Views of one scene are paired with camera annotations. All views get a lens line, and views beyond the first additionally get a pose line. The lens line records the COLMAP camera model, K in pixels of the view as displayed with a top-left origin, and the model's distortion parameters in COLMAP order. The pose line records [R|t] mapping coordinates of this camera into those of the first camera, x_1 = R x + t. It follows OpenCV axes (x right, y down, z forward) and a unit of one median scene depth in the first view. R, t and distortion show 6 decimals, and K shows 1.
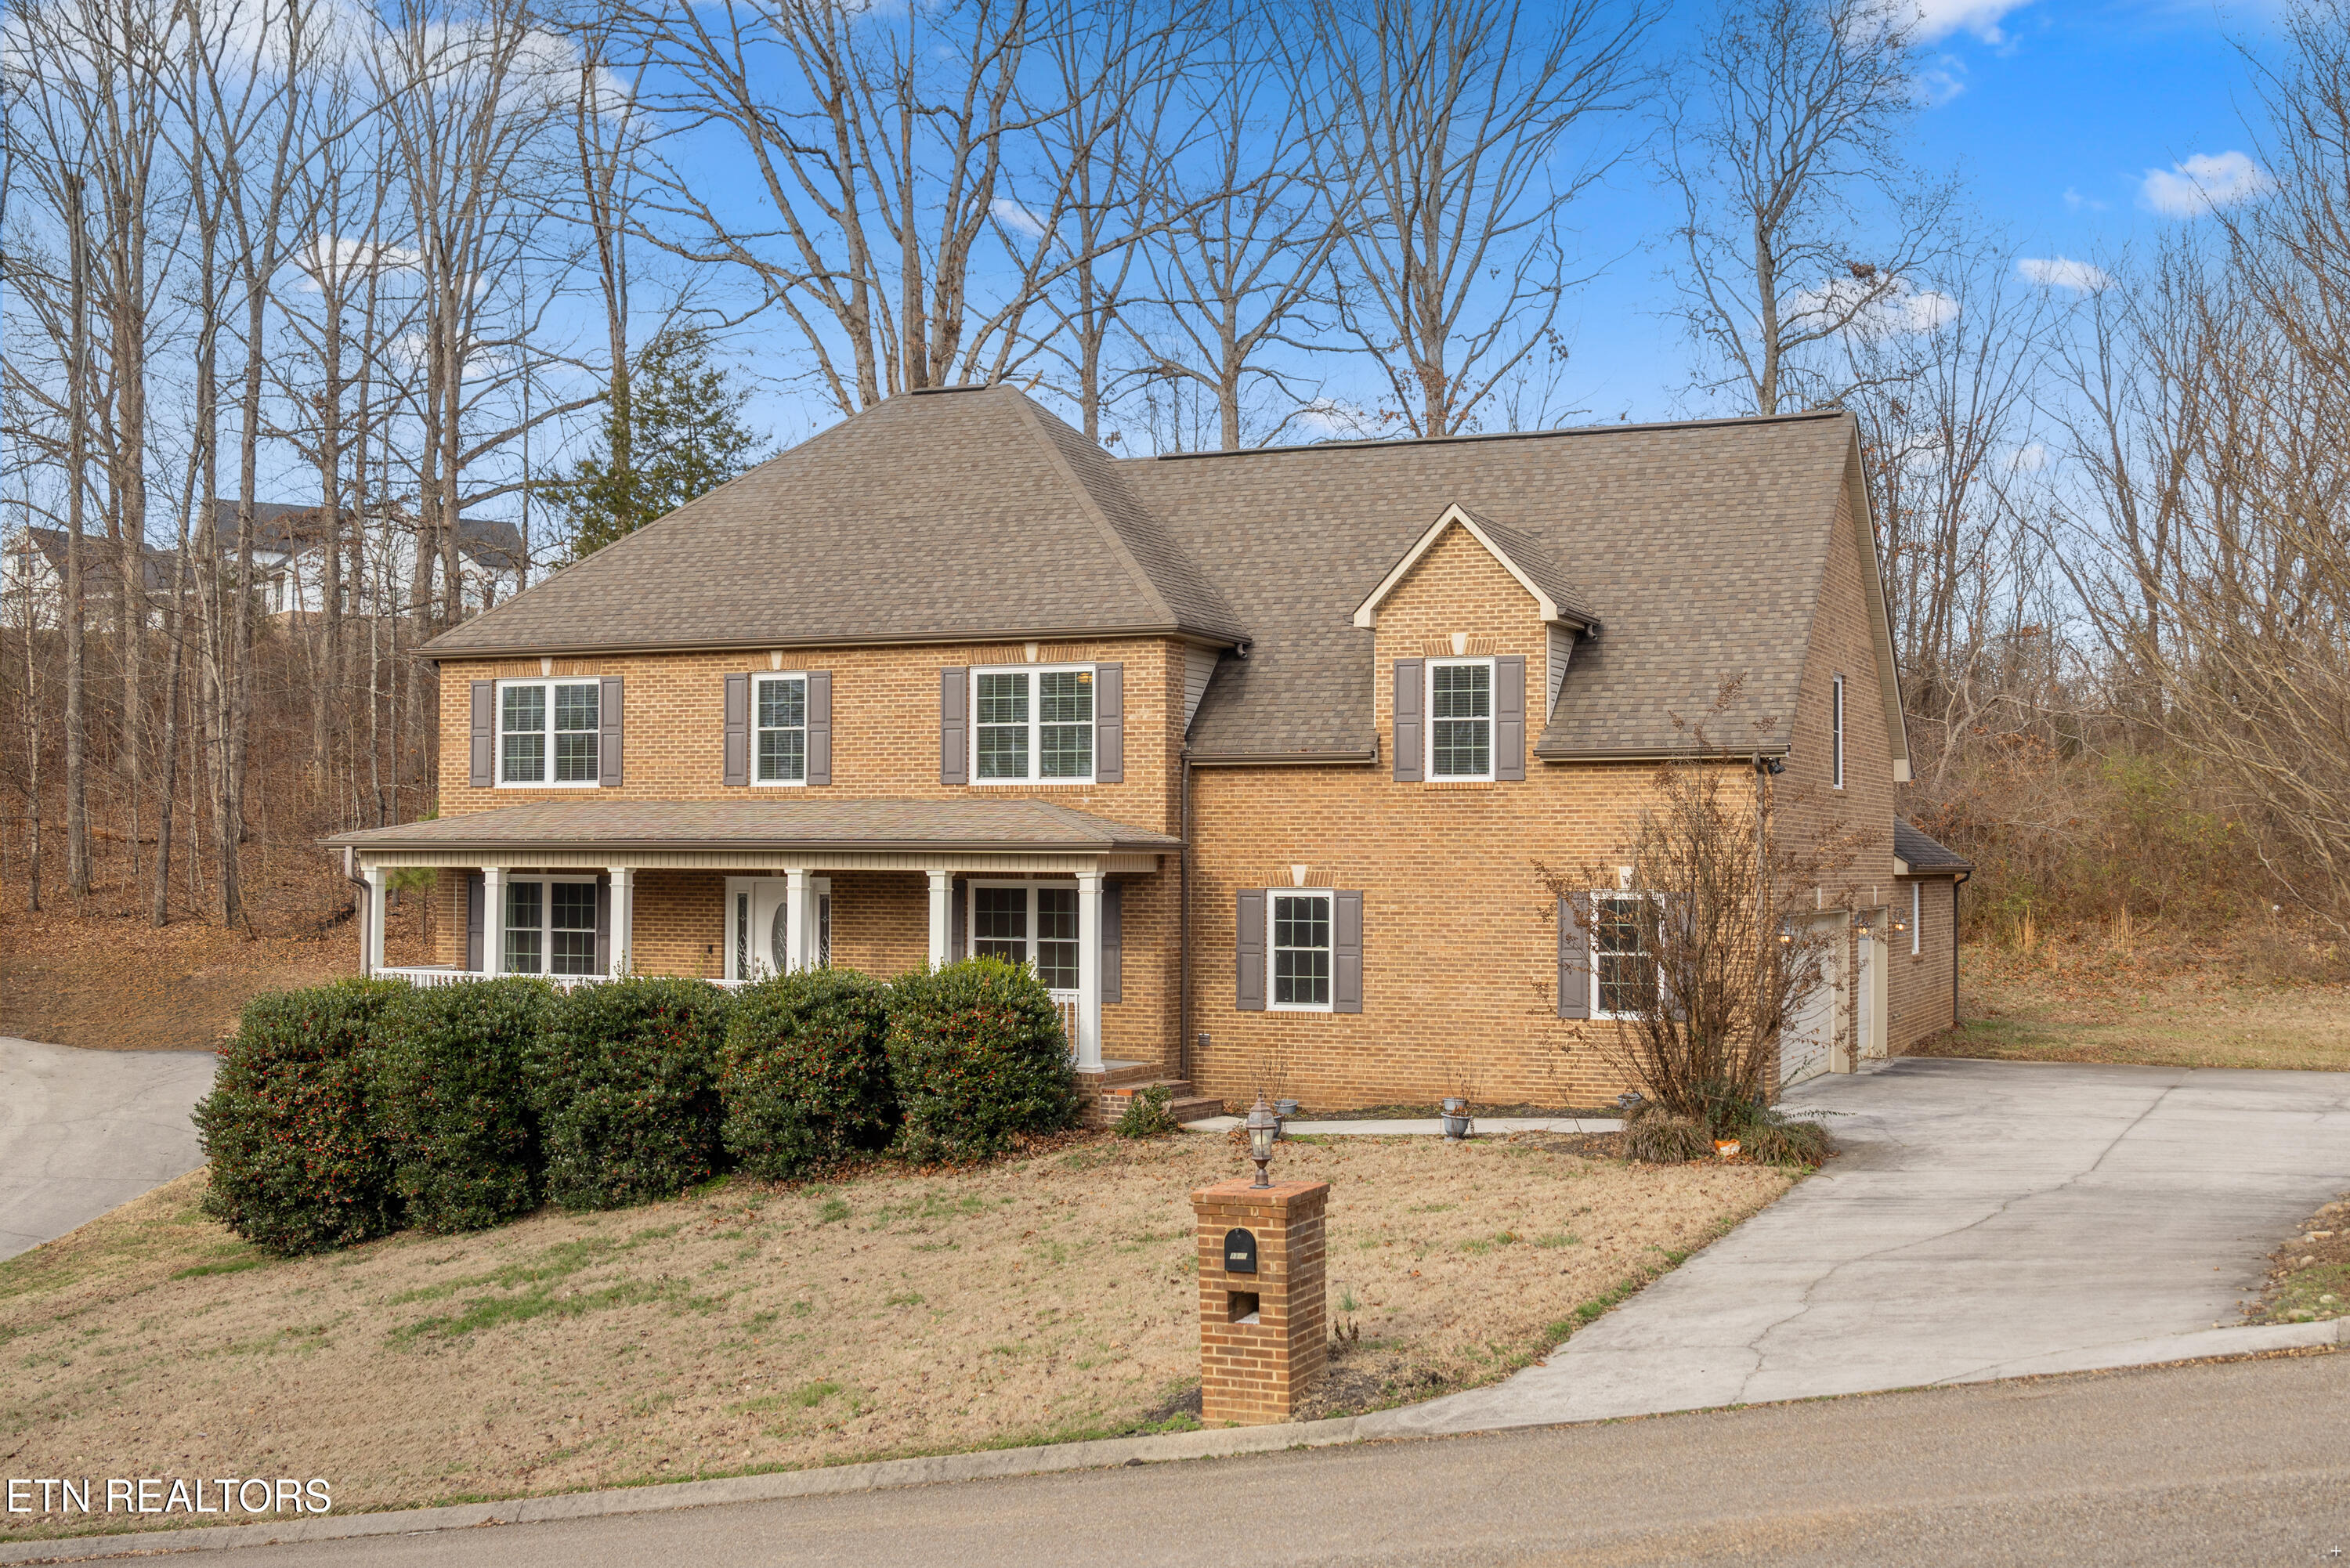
lens RADIAL K [[2909.1, 0, 1177.0], [0, 2909.1, 784.6], [0, 0, 1]] dist [-0.026164, 0.000000]
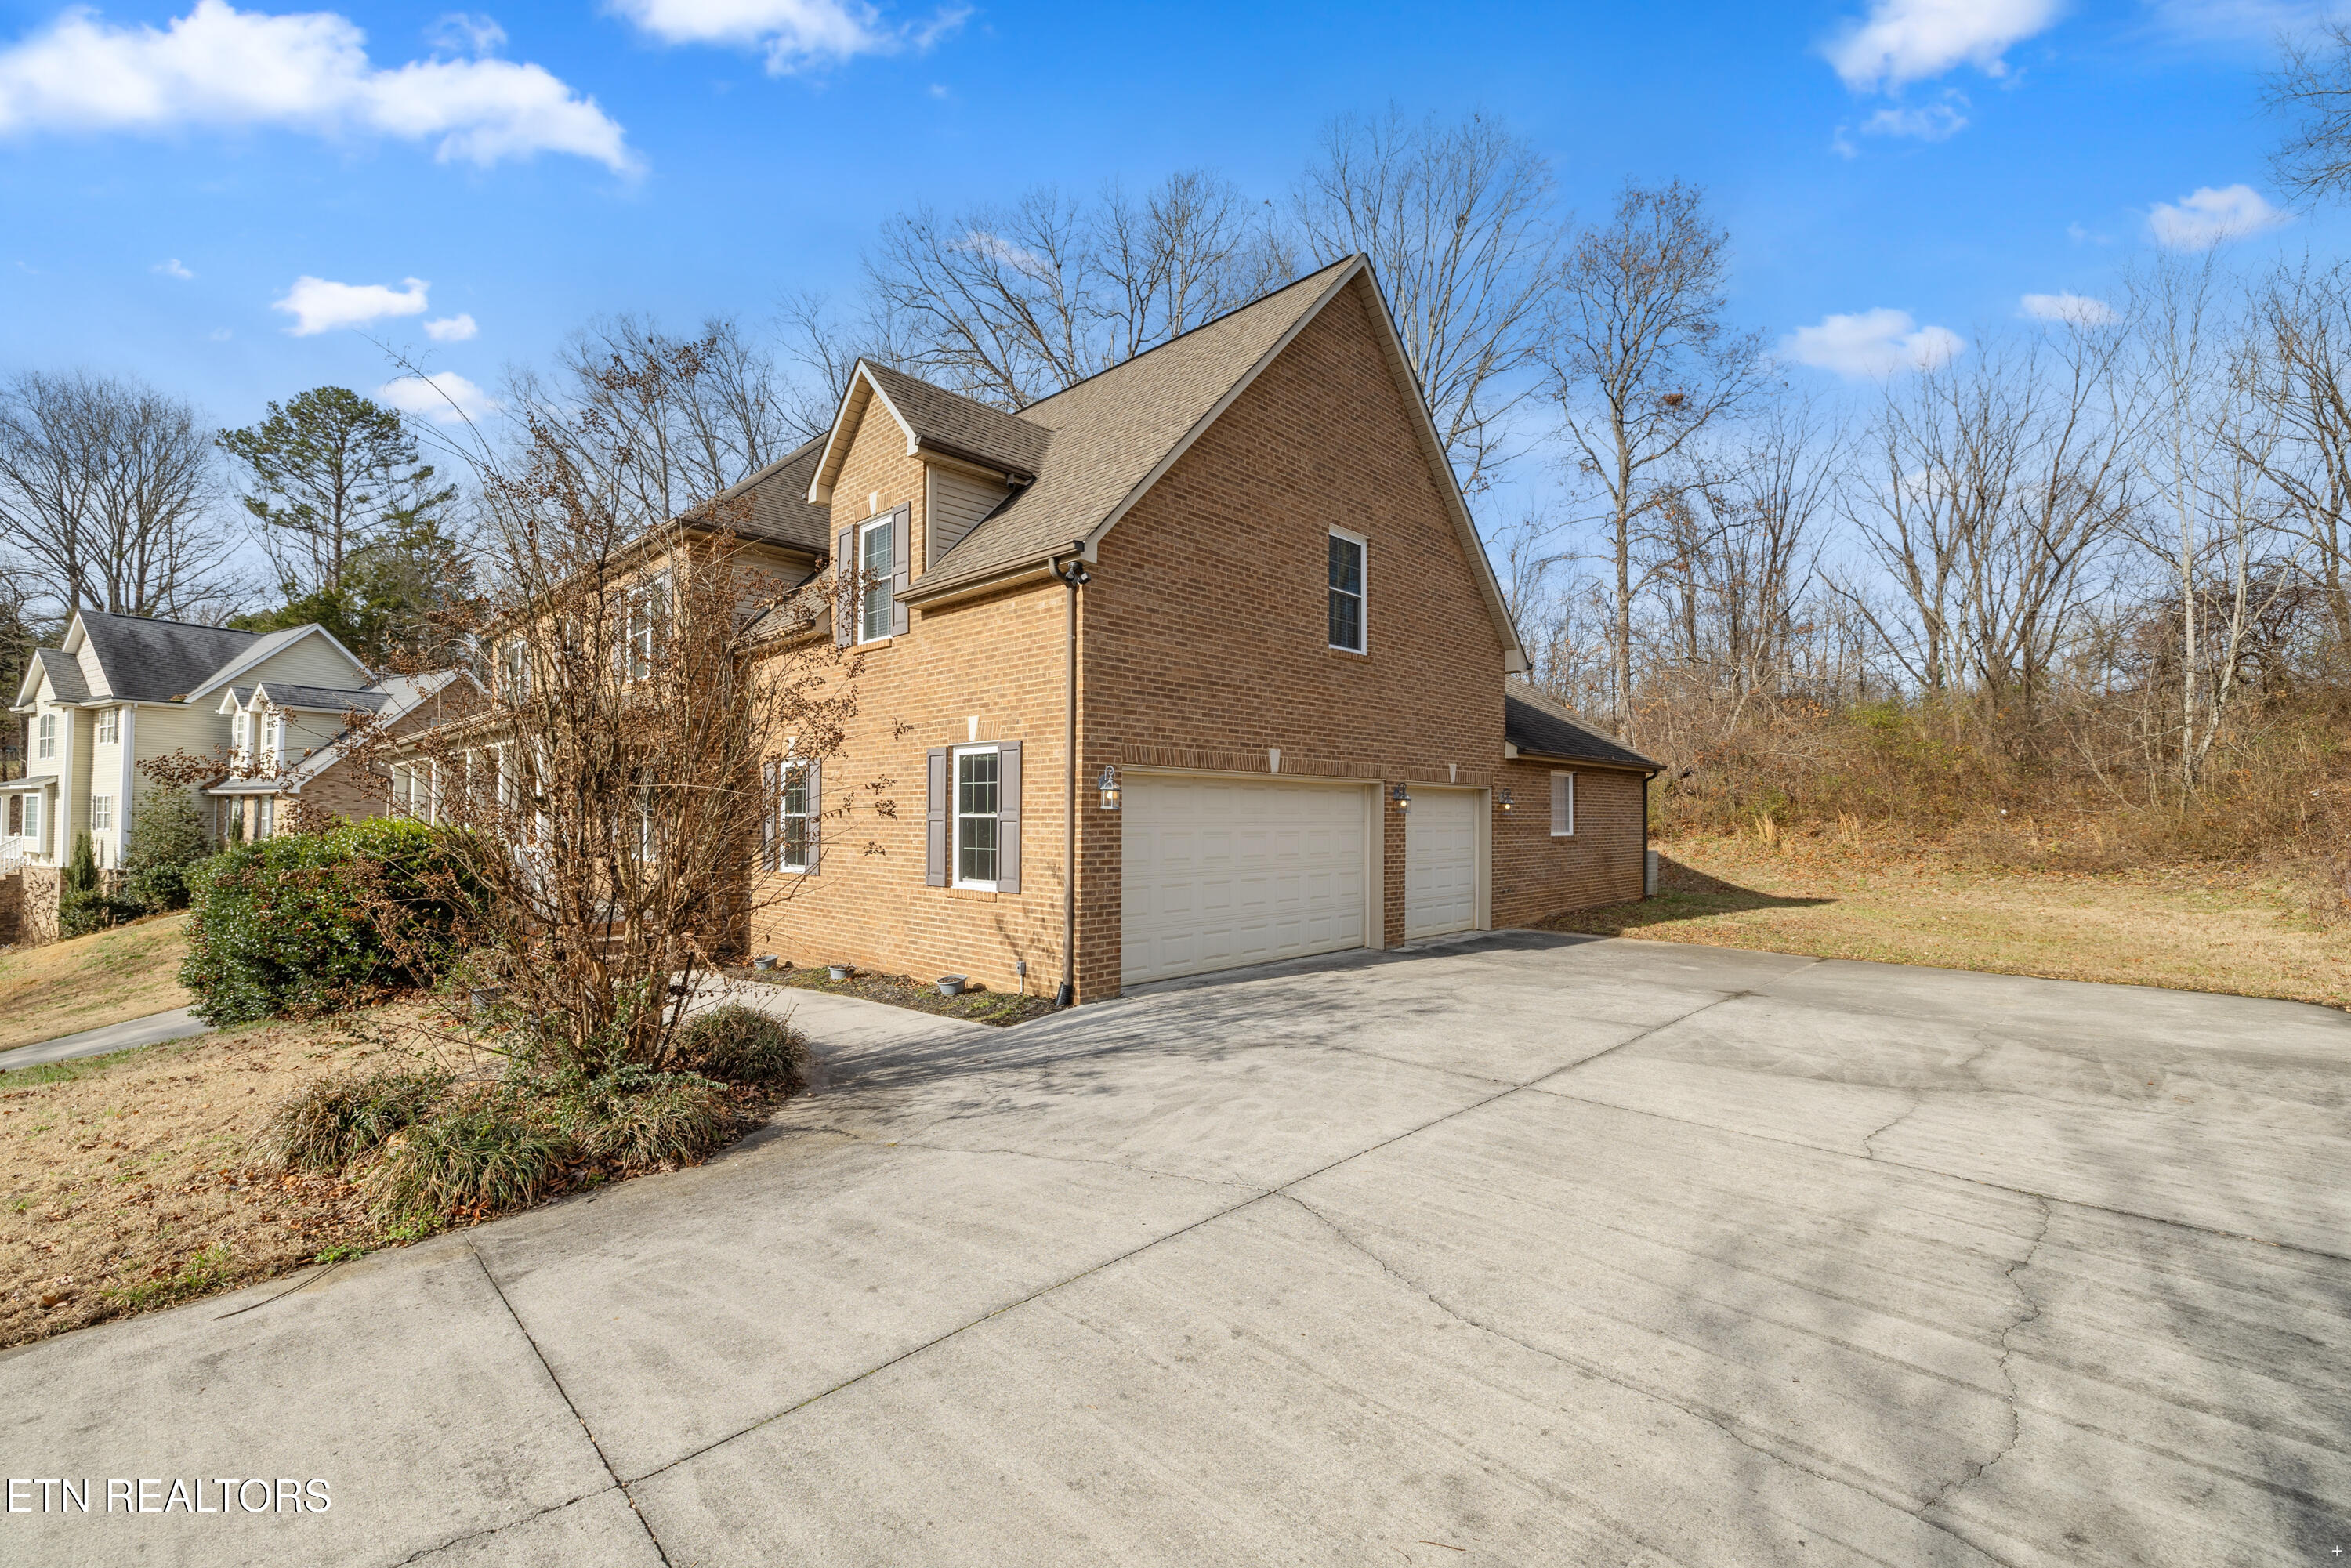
lens RADIAL K [[986.5, 0, 1178.4], [0, 986.5, 784.5], [0, 0, 1]] dist [0.004012, 0.000895]
pose [[0.931302, -0.009395, -0.364127, 0.207532], [0.006476, 0.999936, -0.009236, 0.033412], [0.364190, 0.006243, 0.931304, 0.479821]]
